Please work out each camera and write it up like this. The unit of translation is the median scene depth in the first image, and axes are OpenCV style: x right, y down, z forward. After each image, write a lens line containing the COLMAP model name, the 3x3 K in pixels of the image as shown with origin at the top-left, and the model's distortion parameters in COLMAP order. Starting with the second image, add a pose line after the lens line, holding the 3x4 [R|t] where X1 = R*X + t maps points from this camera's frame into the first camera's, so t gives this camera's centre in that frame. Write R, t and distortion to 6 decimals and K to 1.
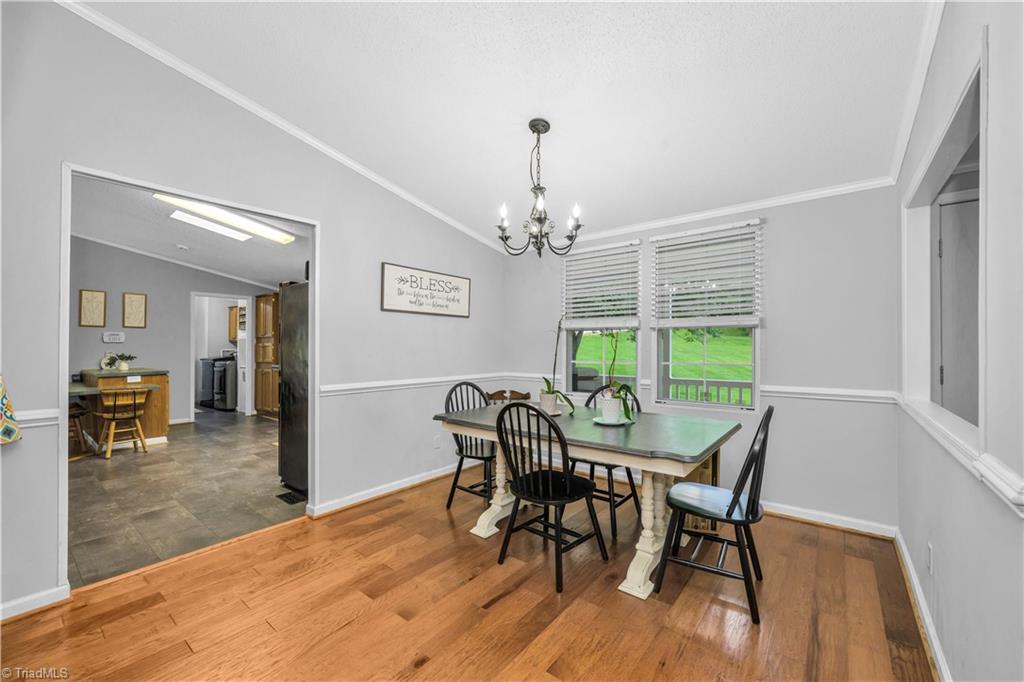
lens RADIAL K [[409.0, 0, 508.6], [0, 409.0, 346.2], [0, 0, 1]] dist [0.002093, 0.000107]
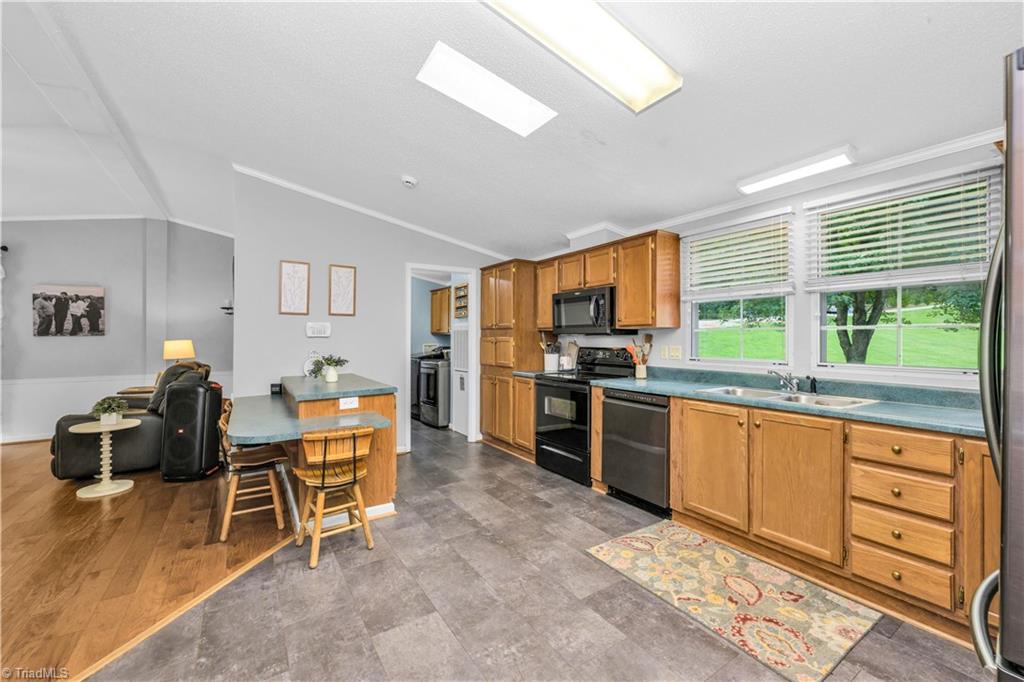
lens RADIAL K [[409.3, 0, 509.7], [0, 409.3, 336.6], [0, 0, 1]] dist [-0.001631, -0.000102]
pose [[0.949947, -0.001825, -0.312407, -0.758229], [0.001813, 0.999998, -0.000329, -0.016070], [0.312407, -0.000253, 0.949948, 0.765655]]
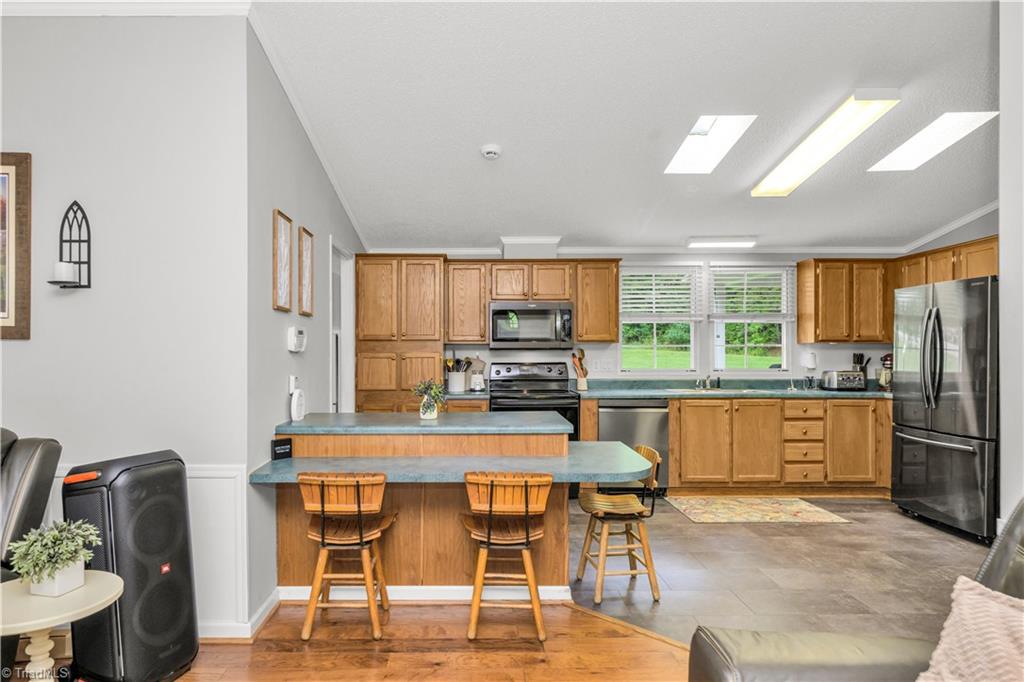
lens RADIAL K [[607.1, 0, 470.8], [0, 607.1, 353.7], [0, 0, 1]] dist [-0.001134, -0.000120]
pose [[0.782294, -0.003853, 0.622898, -2.053076], [-0.000972, 0.999972, 0.007406, -0.021383], [-0.622909, -0.006399, 0.782268, 0.754556]]
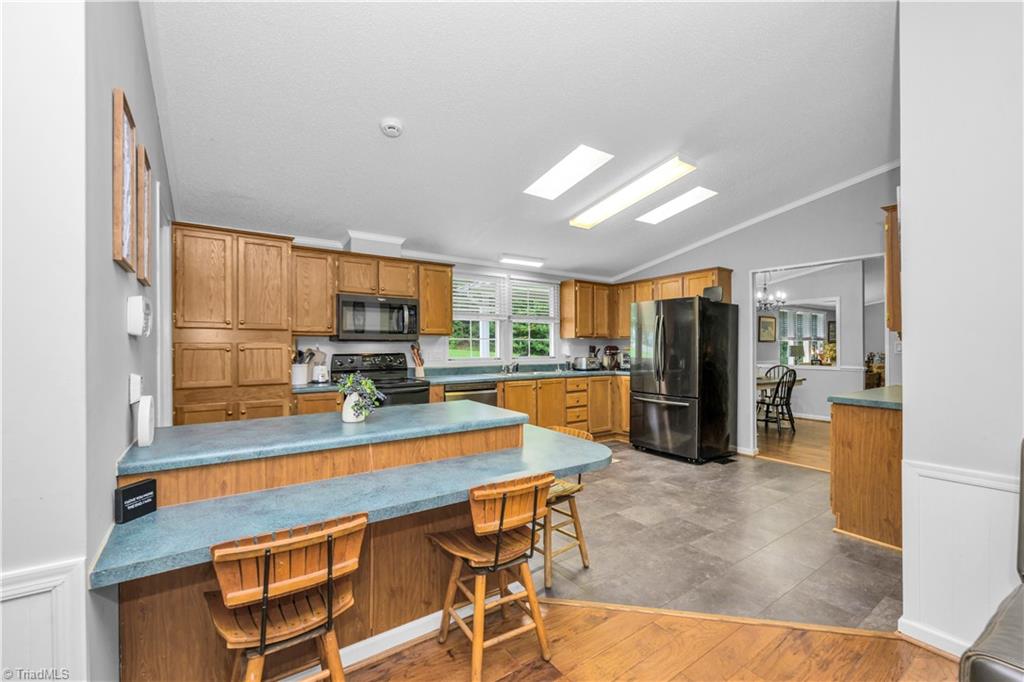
lens RADIAL K [[430.4, 0, 519.8], [0, 430.4, 347.7], [0, 0, 1]] dist [-0.003479, -0.000333]
pose [[0.269769, -0.003237, 0.962920, -1.980808], [-0.003047, 0.999986, 0.004216, -0.008289], [-0.962920, -0.004072, 0.269755, 1.208677]]
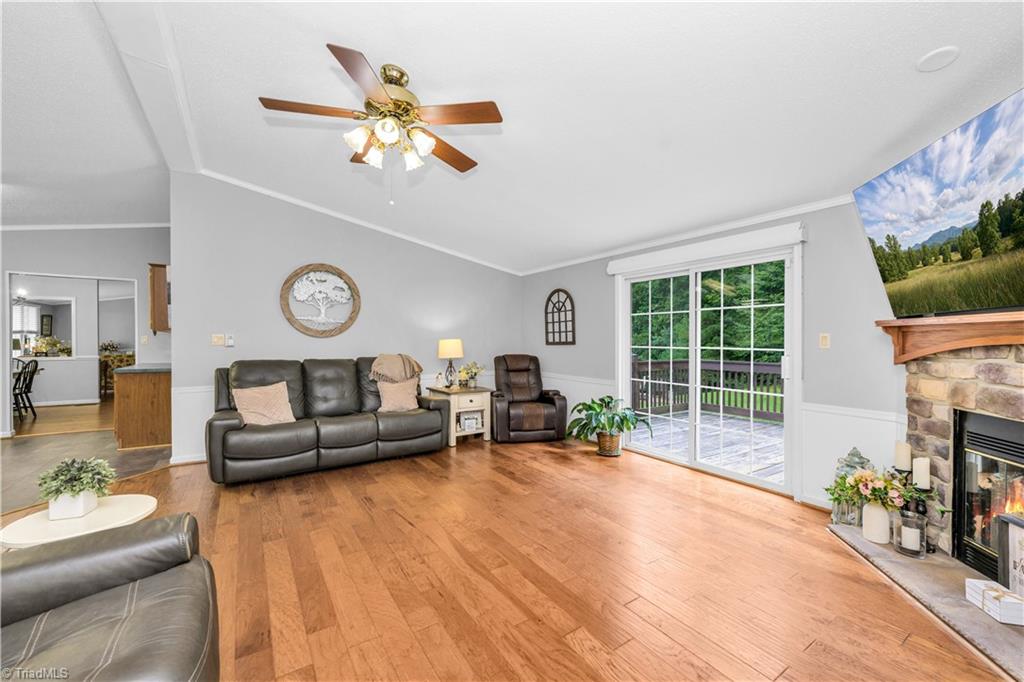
lens RADIAL K [[410.2, 0, 514.4], [0, 410.2, 340.8], [0, 0, 1]] dist [-0.001320, -0.000090]
pose [[-0.951981, -0.000389, 0.306155, -2.634055], [-0.000339, 1.000000, 0.000217, -0.004484], [-0.306155, 0.000103, -0.951982, 1.710237]]
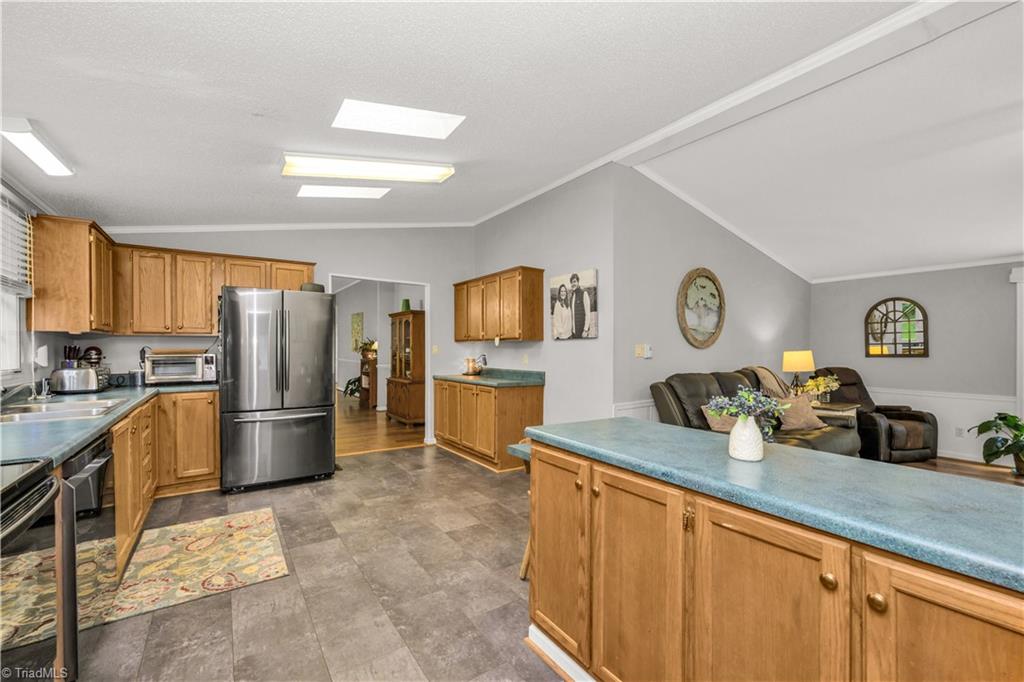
lens RADIAL K [[421.8, 0, 508.0], [0, 421.8, 349.7], [0, 0, 1]] dist [-0.002112, 0.000009]
pose [[-0.955916, -0.004770, 0.293600, -1.387300], [-0.005237, 0.999986, -0.000804, -0.007162], [-0.293592, -0.002306, -0.955928, 2.019942]]
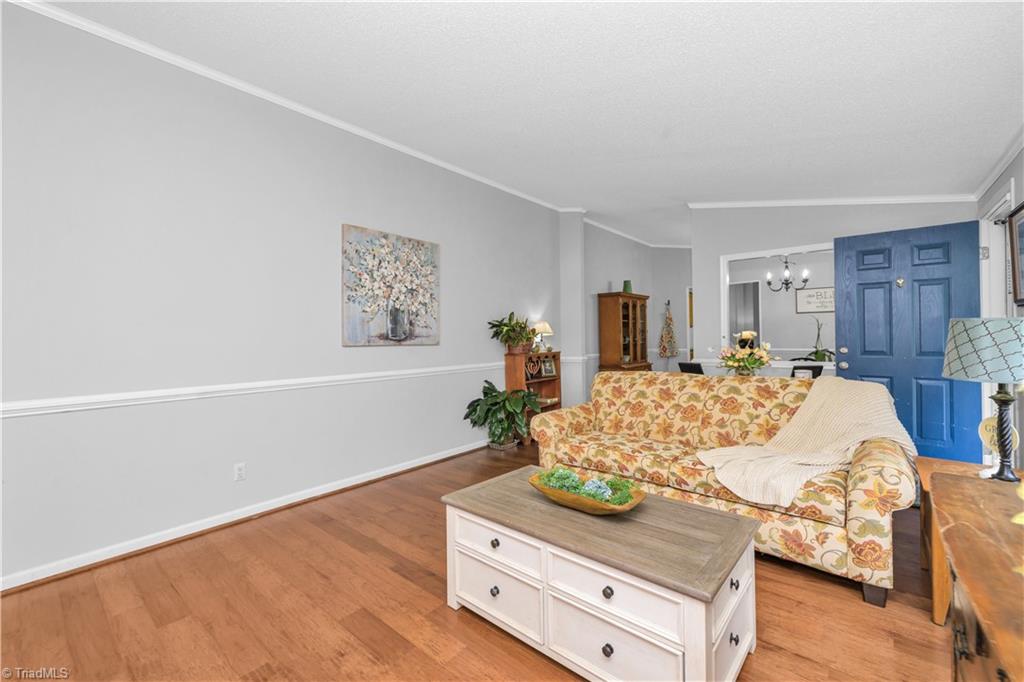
lens RADIAL K [[420.2, 0, 508.9], [0, 420.2, 334.5], [0, 0, 1]] dist [-0.002127, -0.000154]
pose [[-0.030060, -0.003527, -0.999542, 1.737548], [0.021697, 0.999756, -0.004180, -0.004995], [0.999313, -0.021812, -0.029976, -0.346964]]
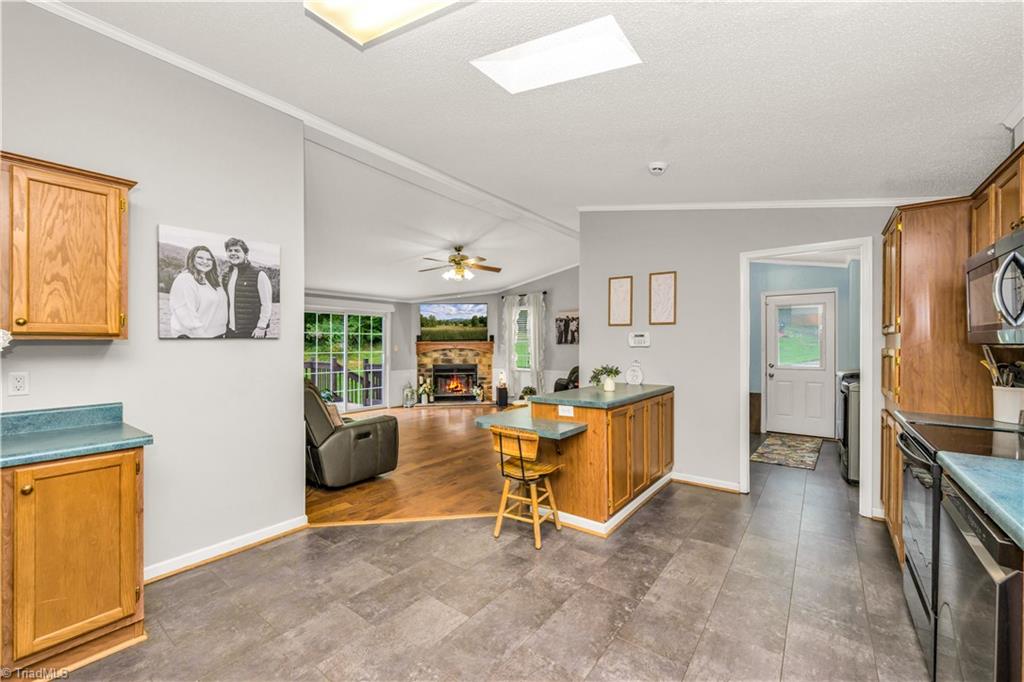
lens RADIAL K [[409.2, 0, 509.2], [0, 409.2, 341.4], [0, 0, 1]] dist [-0.000650, -0.000035]
pose [[0.021304, -0.004975, -0.999761, -0.449222], [0.006585, 0.999967, -0.004836, -0.028456], [0.999751, -0.006480, 0.021336, 1.304121]]
